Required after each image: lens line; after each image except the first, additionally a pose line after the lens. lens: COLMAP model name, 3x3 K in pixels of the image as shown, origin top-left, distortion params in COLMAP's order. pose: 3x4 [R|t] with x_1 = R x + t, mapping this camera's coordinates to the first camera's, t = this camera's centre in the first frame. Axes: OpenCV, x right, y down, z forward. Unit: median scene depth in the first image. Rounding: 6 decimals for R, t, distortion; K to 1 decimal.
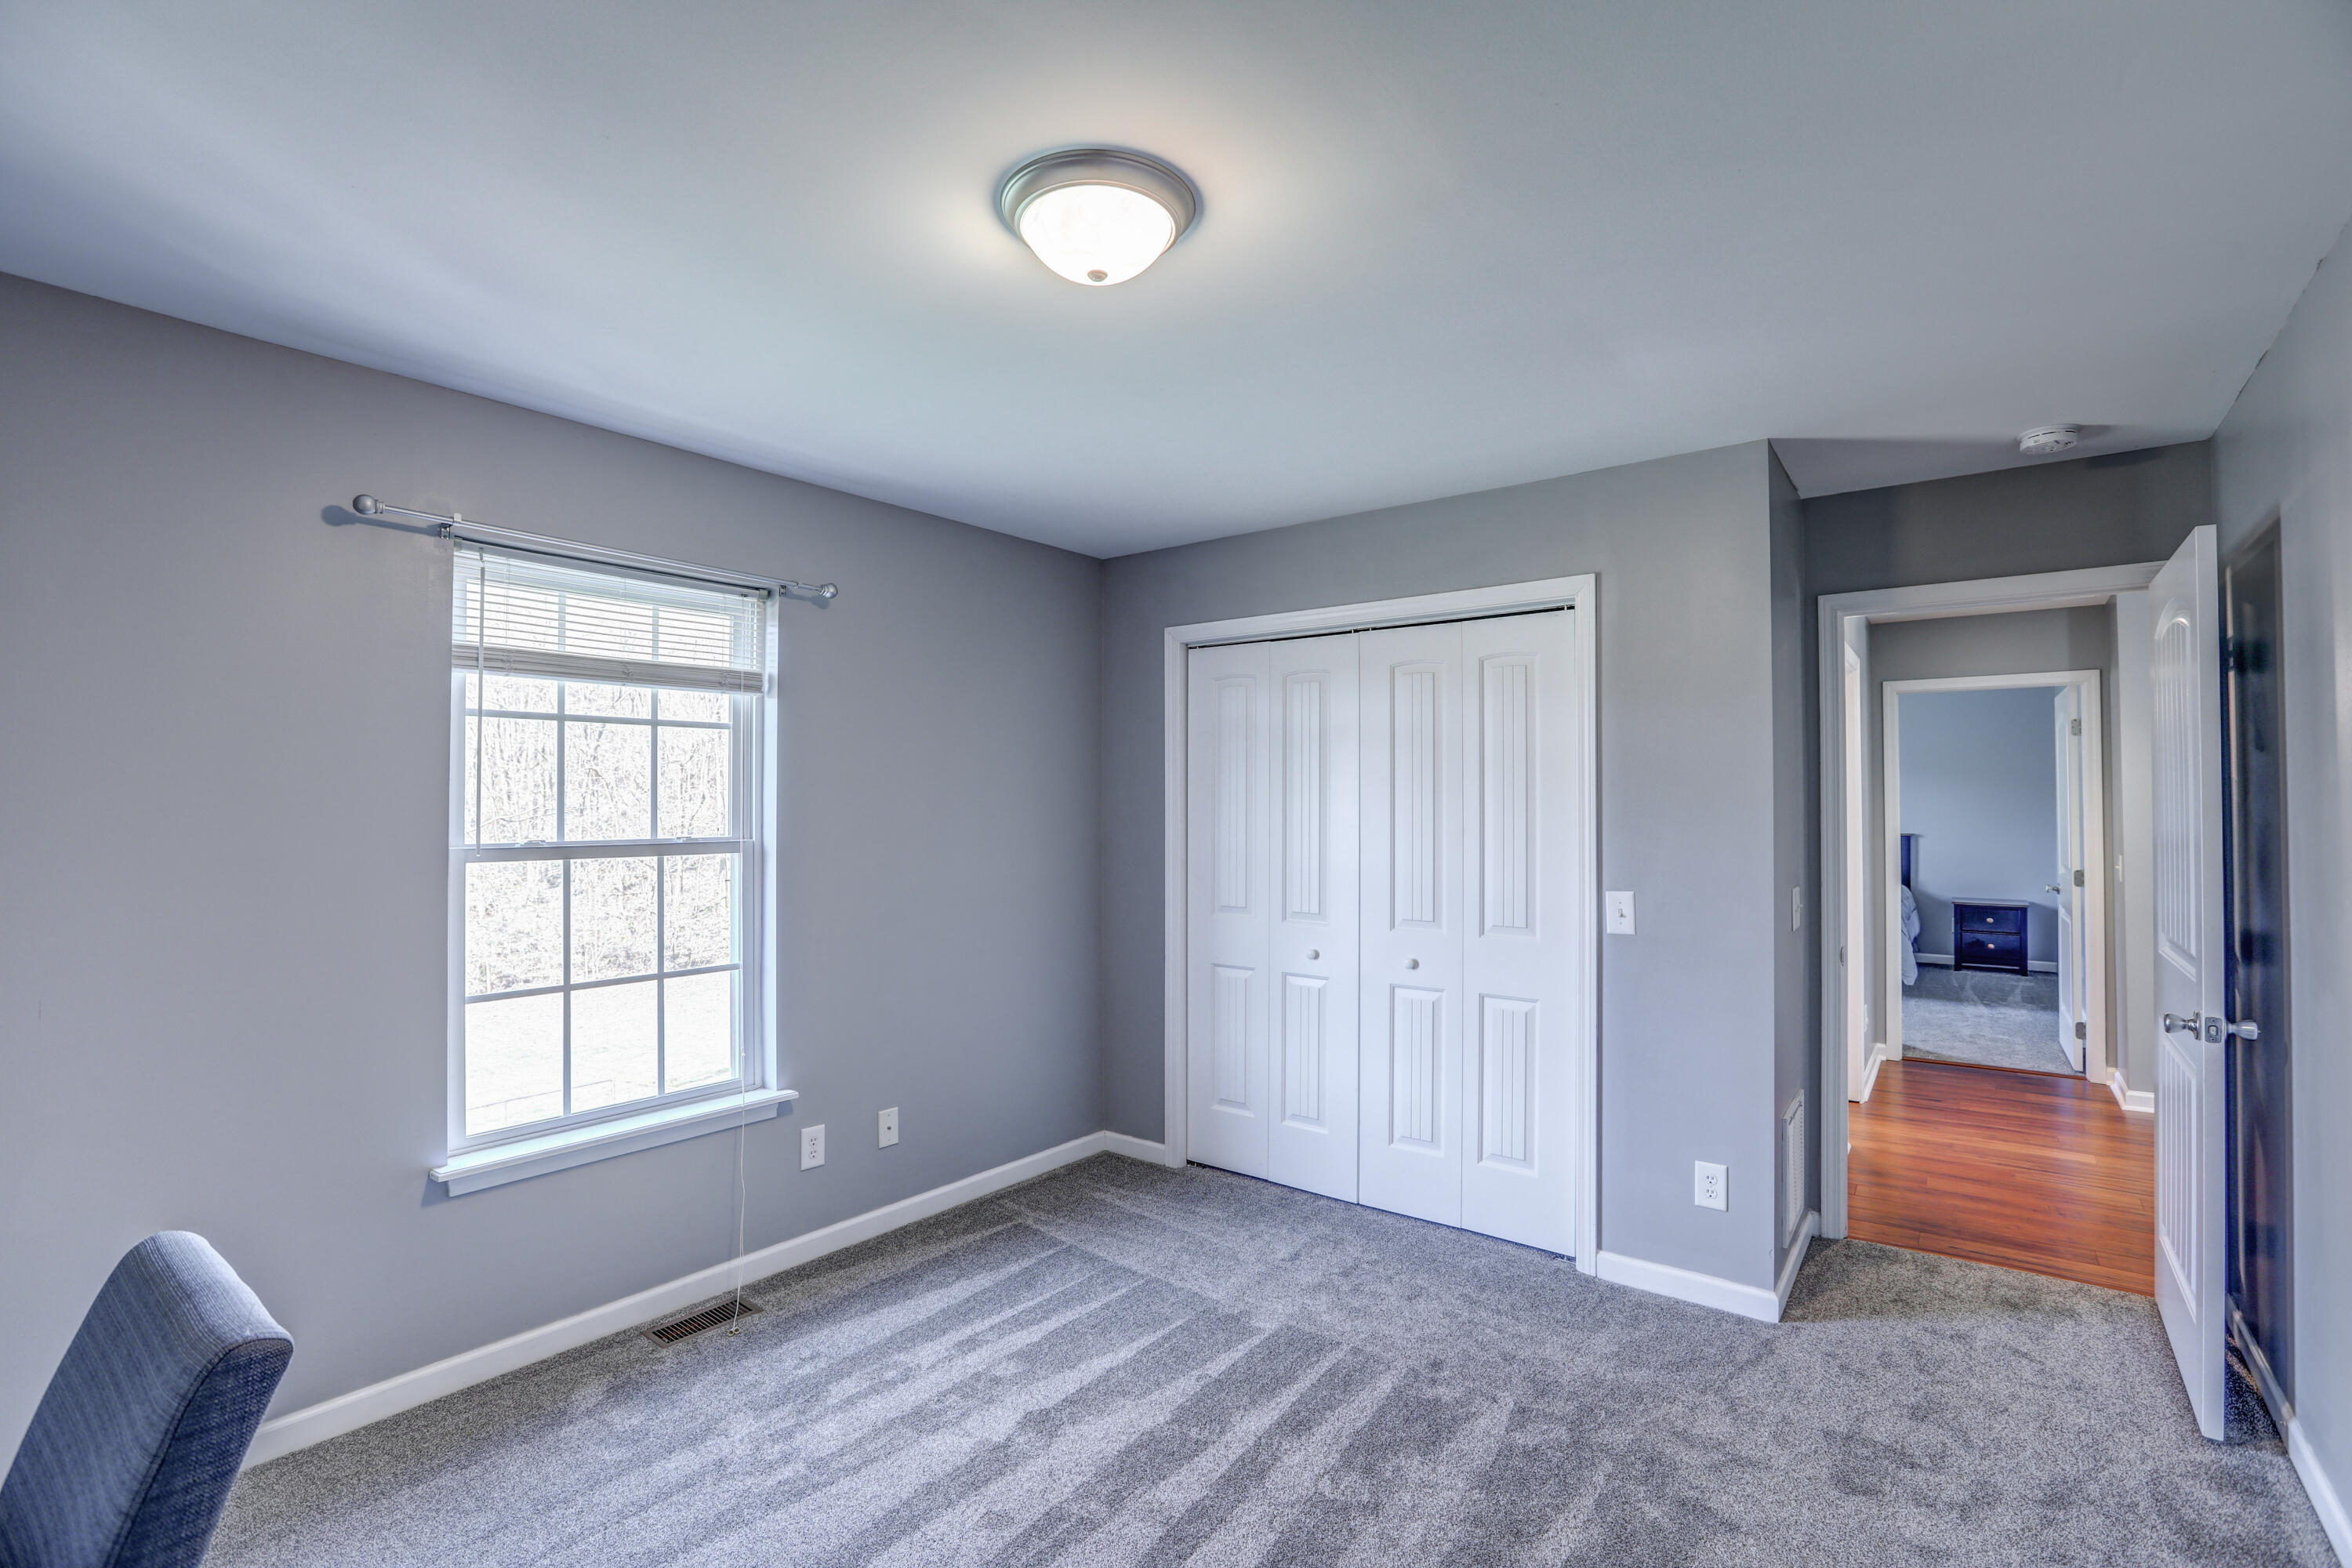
lens RADIAL K [[1071.5, 0, 1179.5], [0, 1071.5, 789.1], [0, 0, 1]] dist [-0.042484, 0.011211]
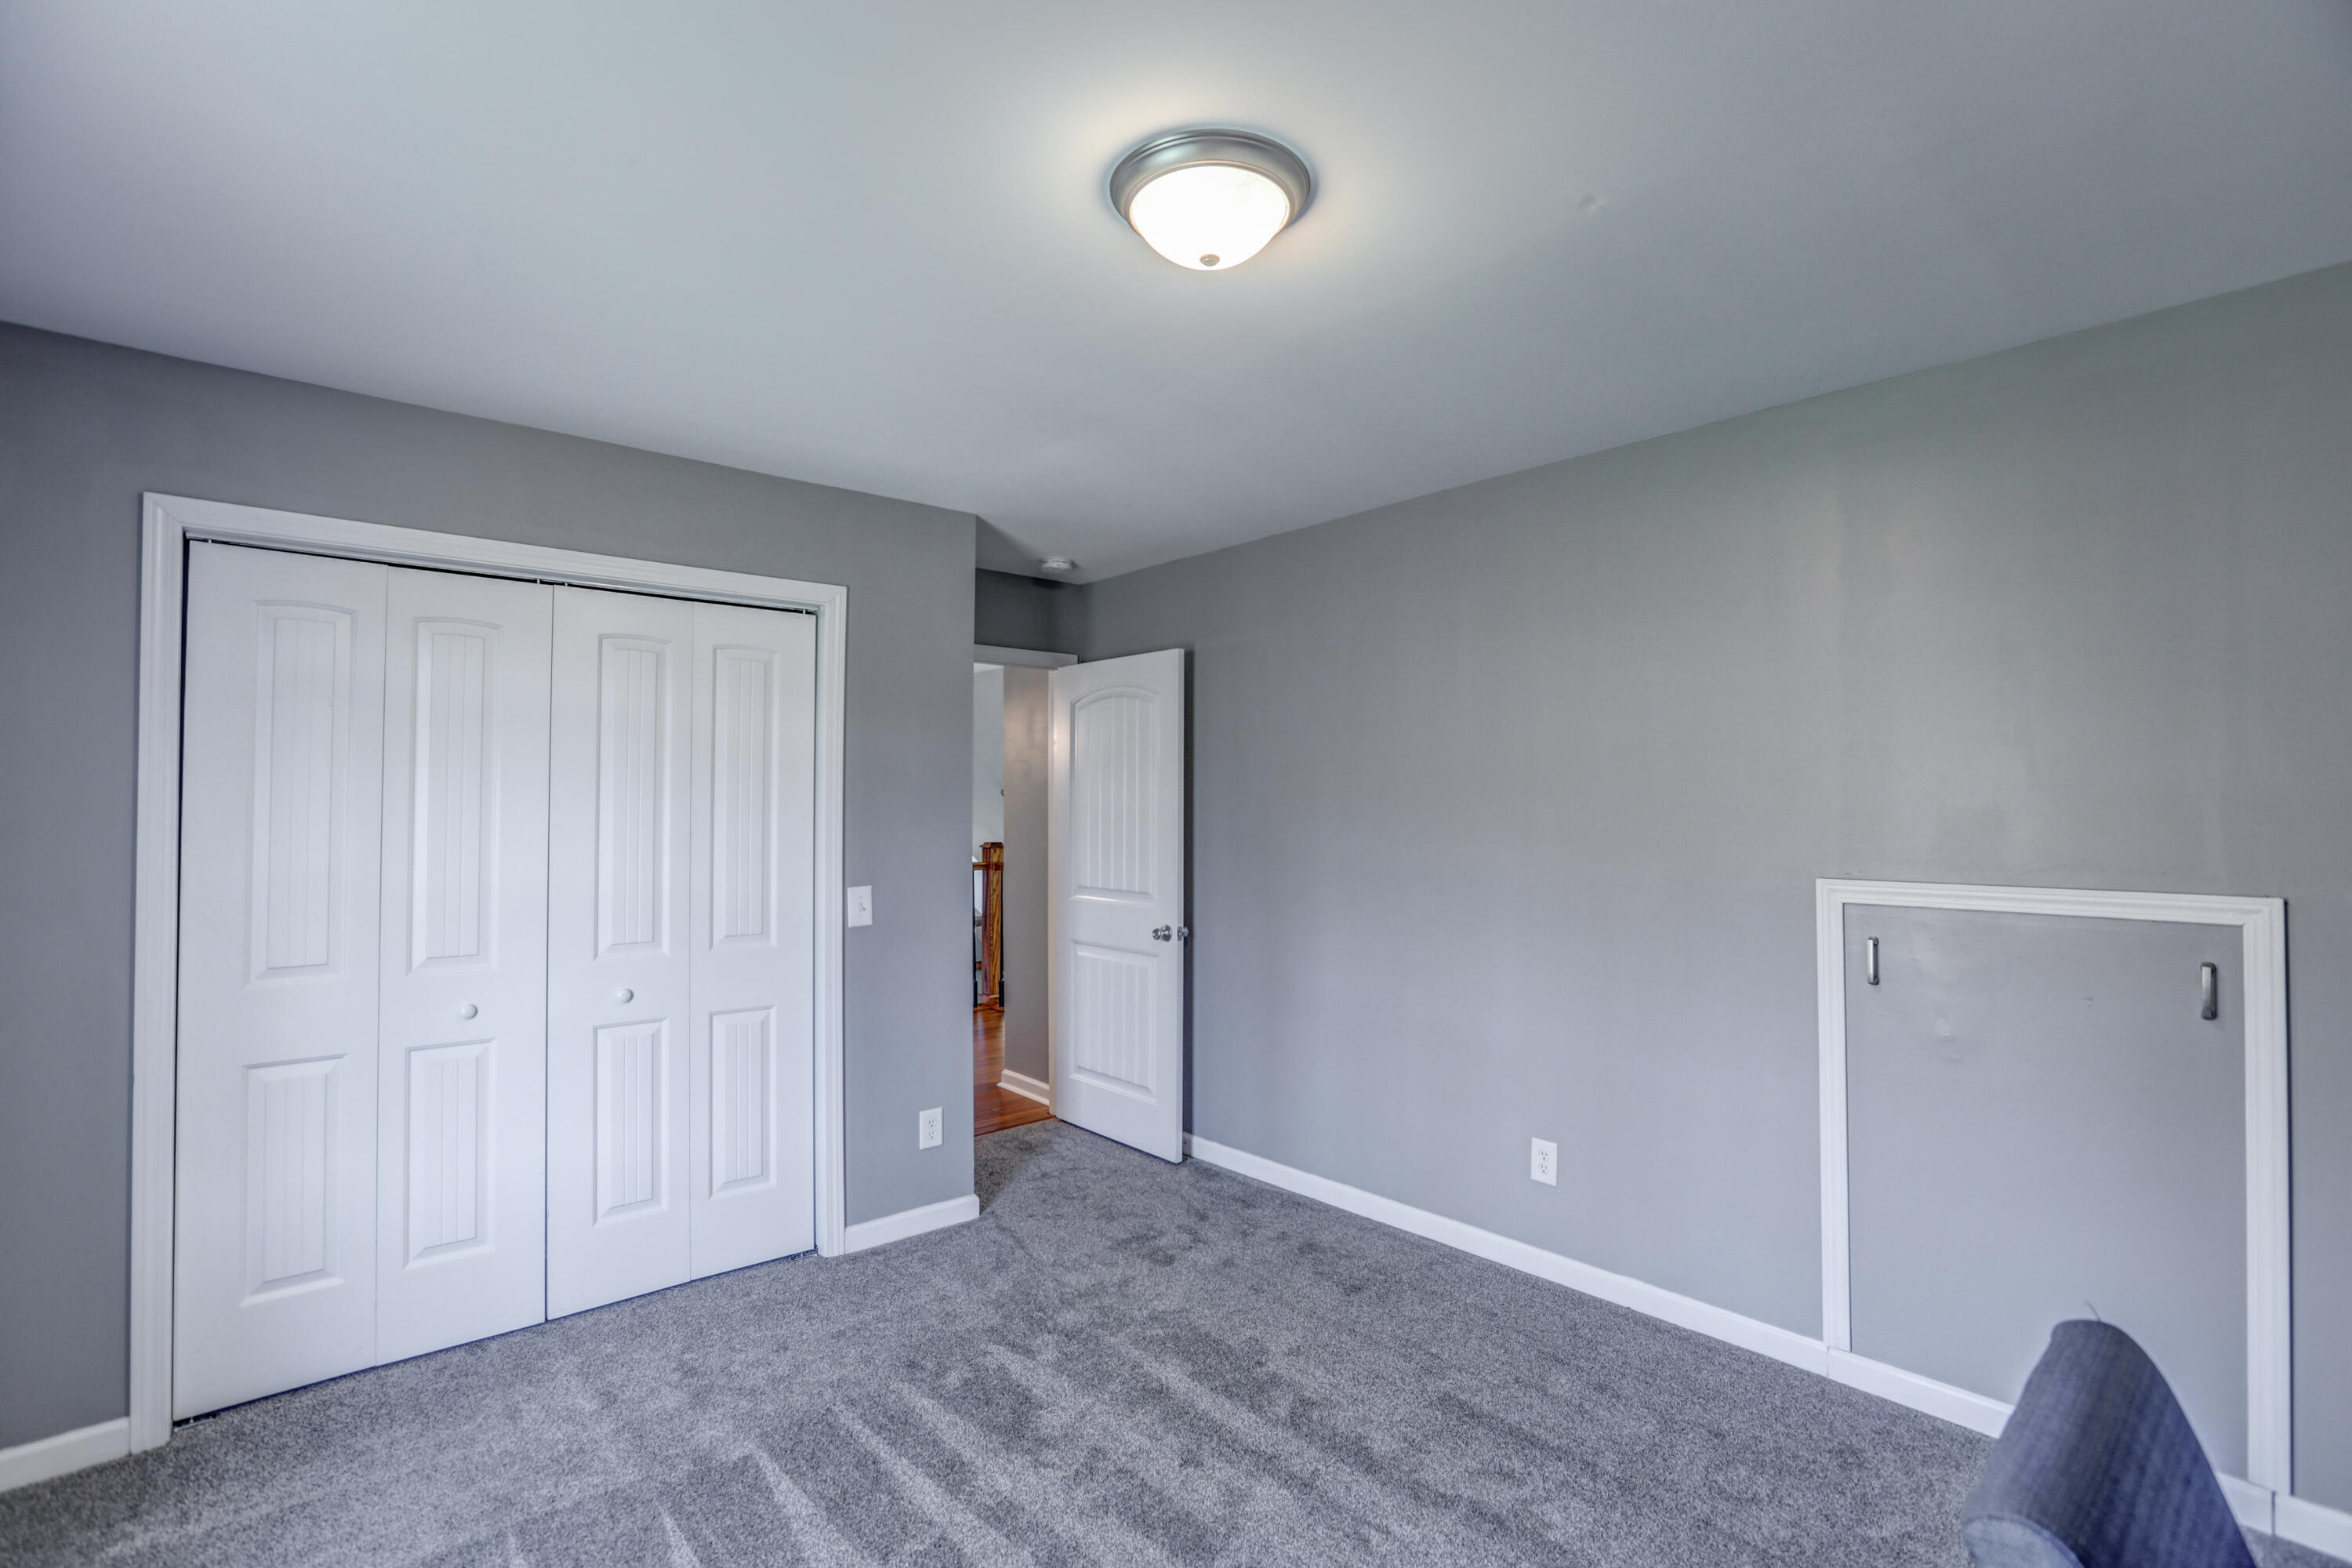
lens RADIAL K [[1071.5, 0, 1175.1], [0, 1071.5, 782.8], [0, 0, 1]] dist [-0.042484, 0.011211]
pose [[0.183427, 0.022229, 0.982782, -0.595529], [-0.013698, 0.999705, -0.020055, 0.008307], [-0.982938, -0.009783, 0.183677, 0.487603]]
